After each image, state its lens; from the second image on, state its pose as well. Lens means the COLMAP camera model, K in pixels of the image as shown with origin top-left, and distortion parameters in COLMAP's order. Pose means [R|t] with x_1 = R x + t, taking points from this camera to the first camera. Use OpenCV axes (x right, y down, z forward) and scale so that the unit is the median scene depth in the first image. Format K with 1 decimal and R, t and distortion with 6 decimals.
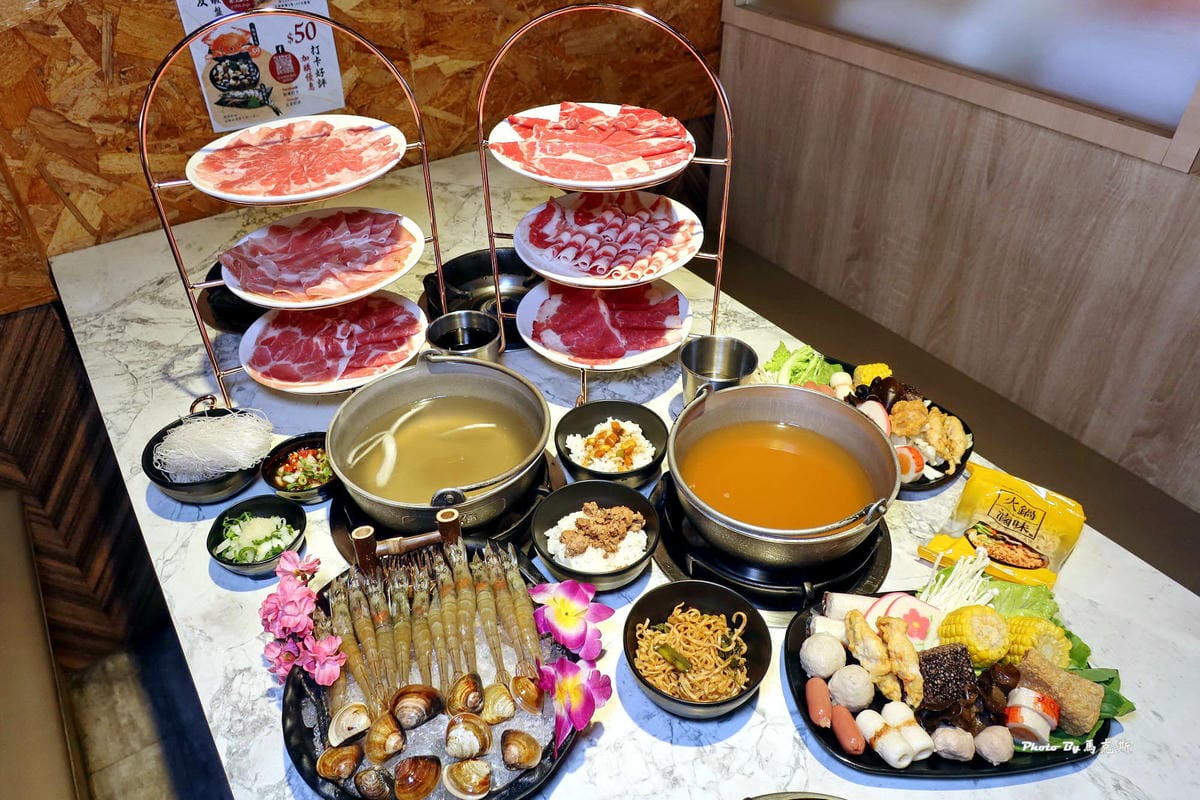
lens RADIAL K [[811.9, 0, 602.3], [0, 811.9, 400.1], [0, 0, 1]] dist [-0.011812, 0.011016]
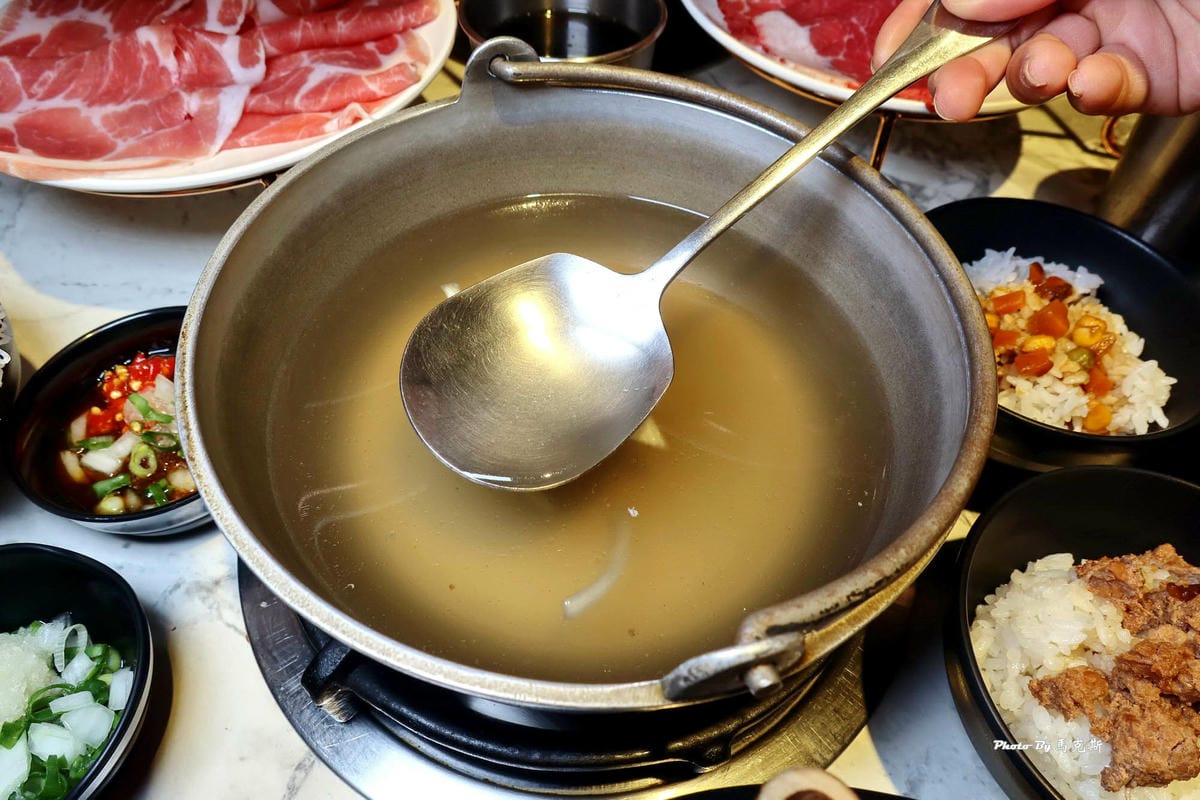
lens RADIAL K [[811.9, 0, 591.8], [0, 811.9, 406.1], [0, 0, 1]] dist [-0.011812, 0.011016]
pose [[0.998282, -0.028557, 0.051160, -0.178108], [0.014763, 0.967602, 0.252050, -0.004441], [-0.056701, -0.250862, 0.966361, 0.593906]]
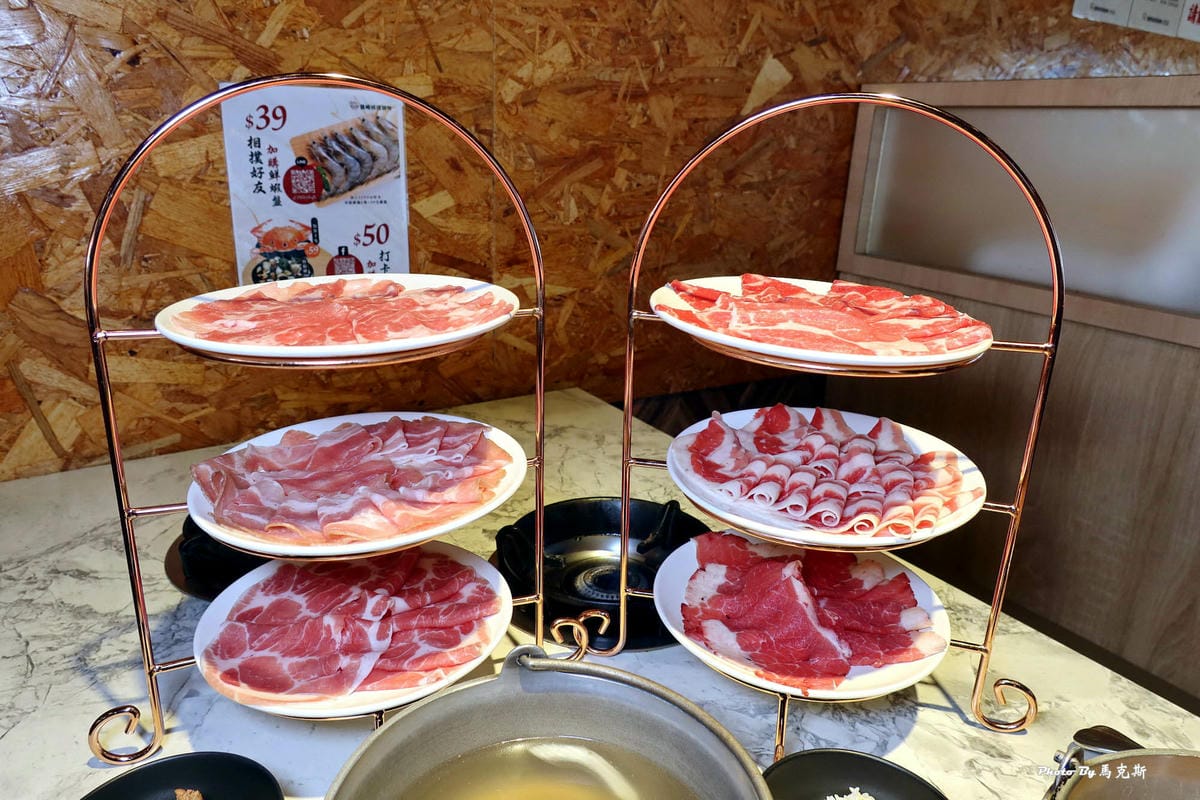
lens RADIAL K [[811.9, 0, 593.8], [0, 811.9, 408.1], [0, 0, 1]] dist [-0.011812, 0.011016]
pose [[0.998084, 0.039967, -0.047229, -0.132984], [-0.053411, 0.941880, -0.331675, -0.031310], [0.031228, 0.333562, 0.942211, 0.385353]]
